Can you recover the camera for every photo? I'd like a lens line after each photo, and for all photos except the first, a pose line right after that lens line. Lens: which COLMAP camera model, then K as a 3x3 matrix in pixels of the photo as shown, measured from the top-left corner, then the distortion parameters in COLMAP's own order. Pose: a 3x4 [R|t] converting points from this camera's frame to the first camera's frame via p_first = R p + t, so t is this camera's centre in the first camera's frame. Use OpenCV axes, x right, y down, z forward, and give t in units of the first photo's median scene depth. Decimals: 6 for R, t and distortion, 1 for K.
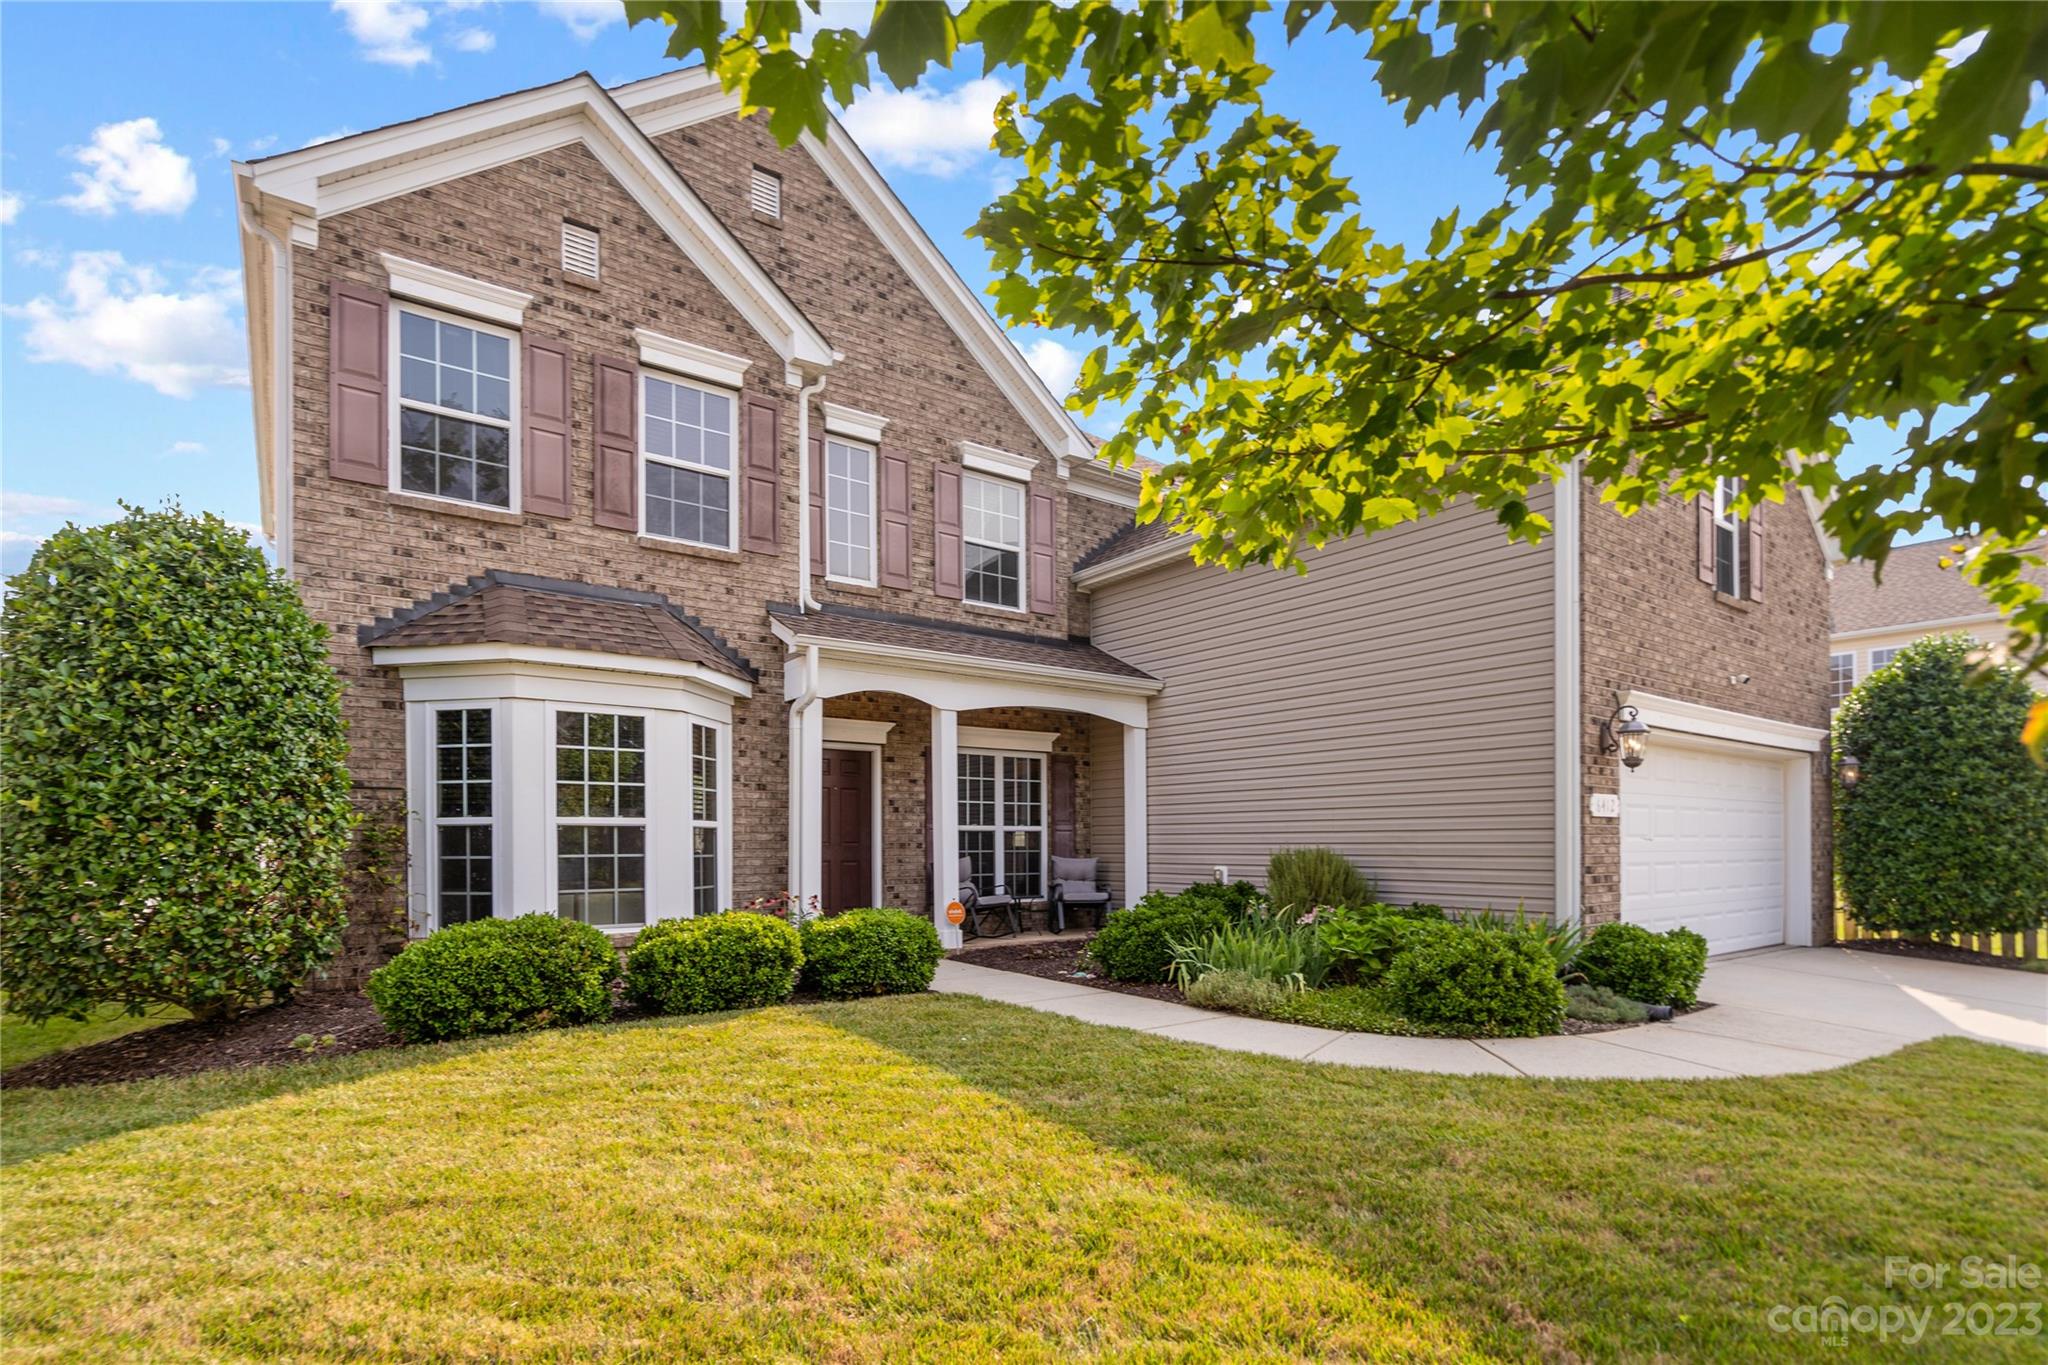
lens RADIAL K [[988.9, 0, 1023.6], [0, 988.9, 846.8], [0, 0, 1]] dist [-0.002806, 0.000877]
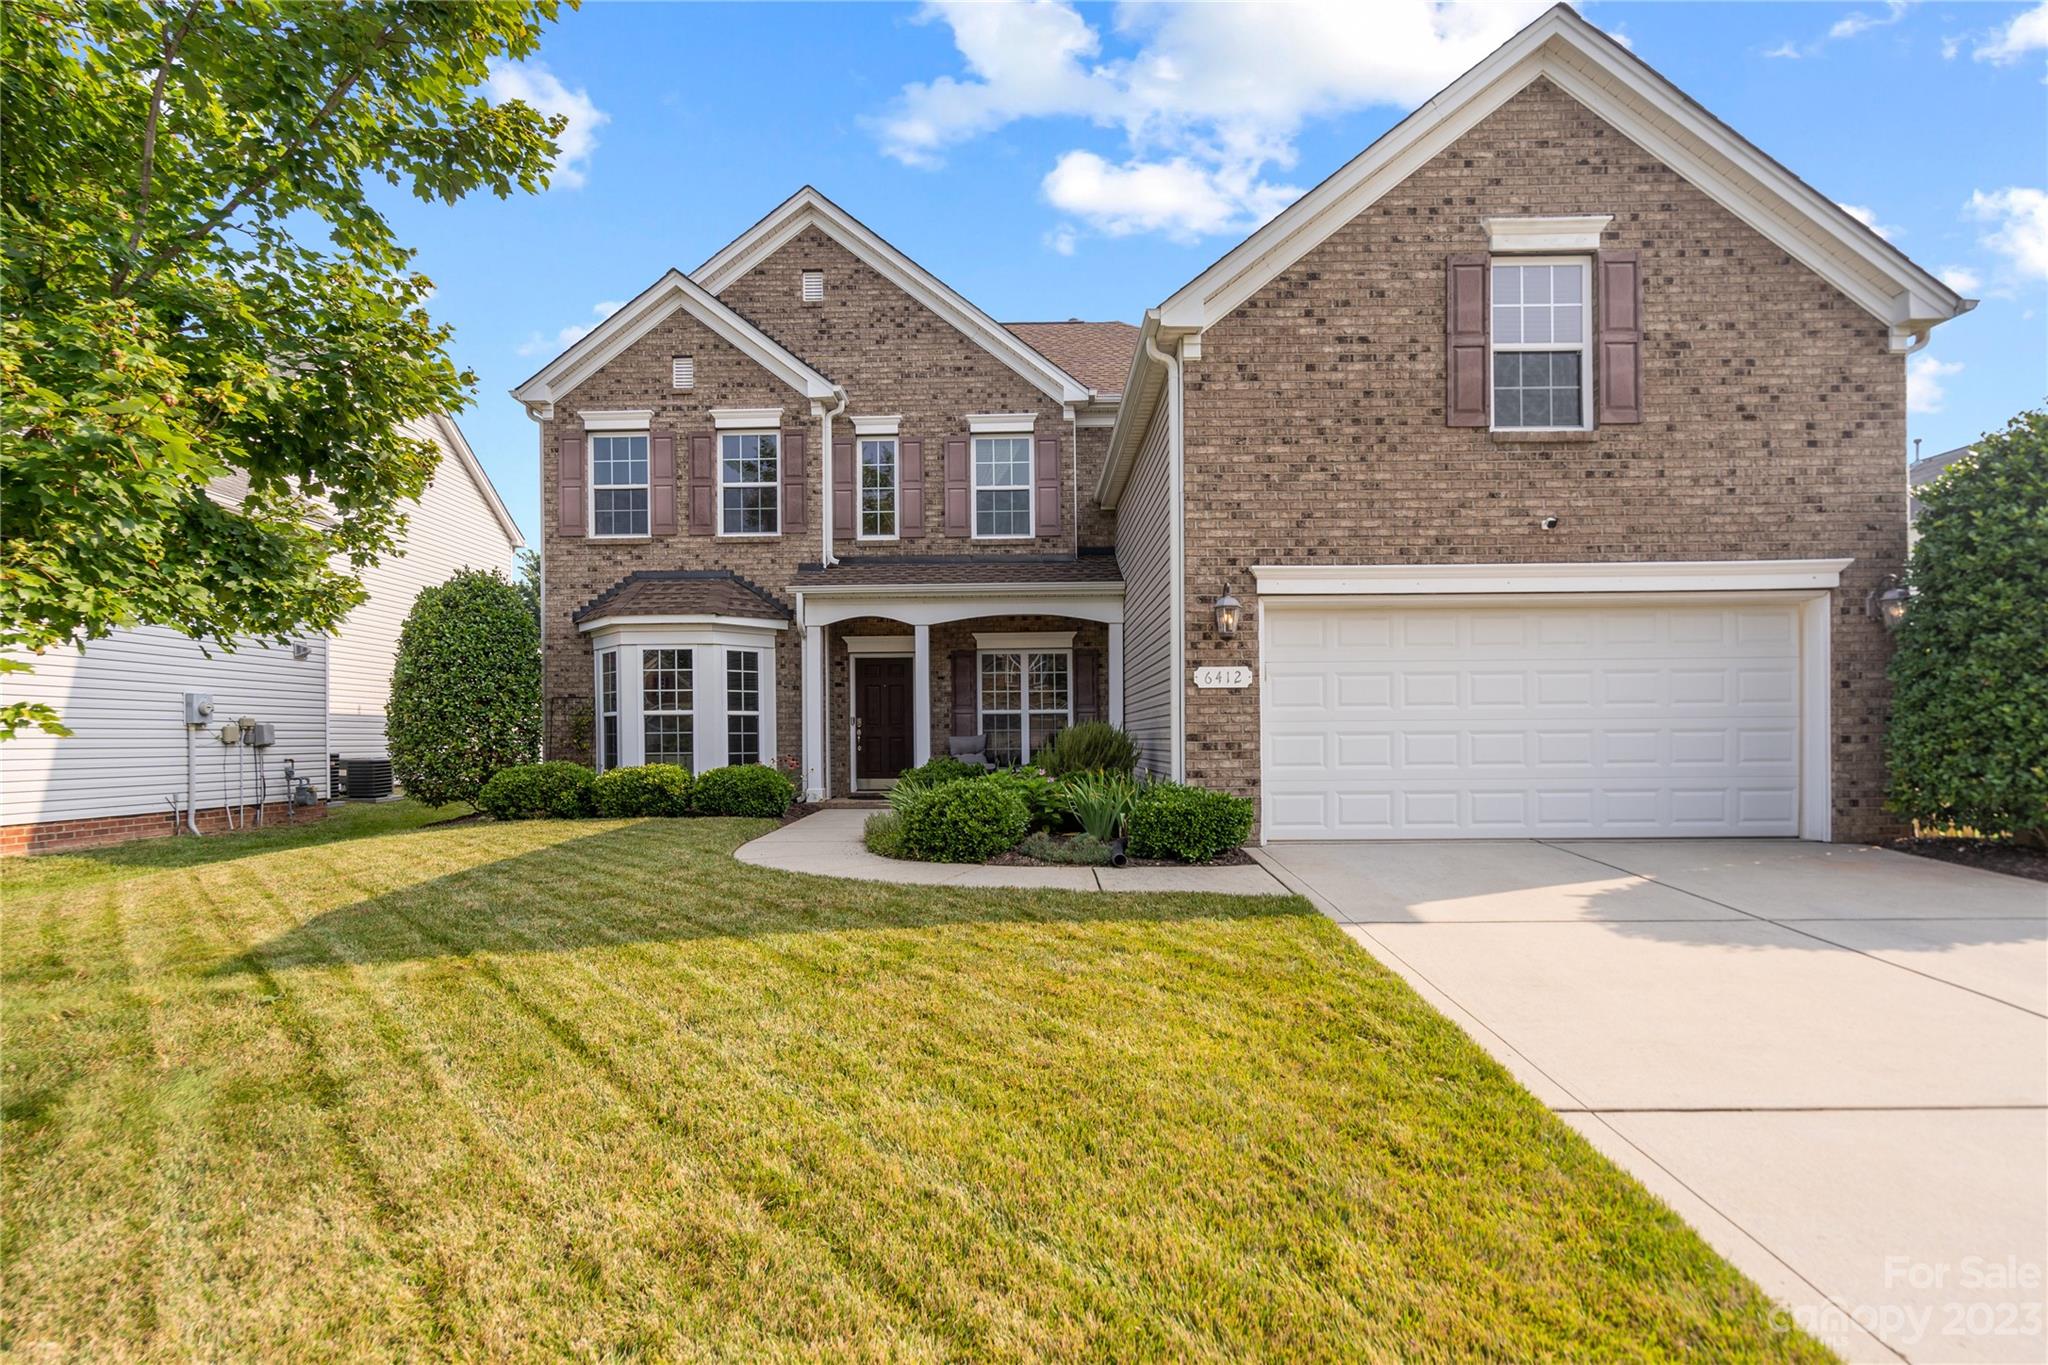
lens RADIAL K [[943.5, 0, 1023.4], [0, 943.5, 745.0], [0, 0, 1]] dist [0.002311, 0.000151]
pose [[0.799852, -0.000917, -0.600196, 0.965304], [0.006914, 0.999947, 0.007686, 0.020460], [0.600157, -0.010298, 0.799816, 0.058618]]
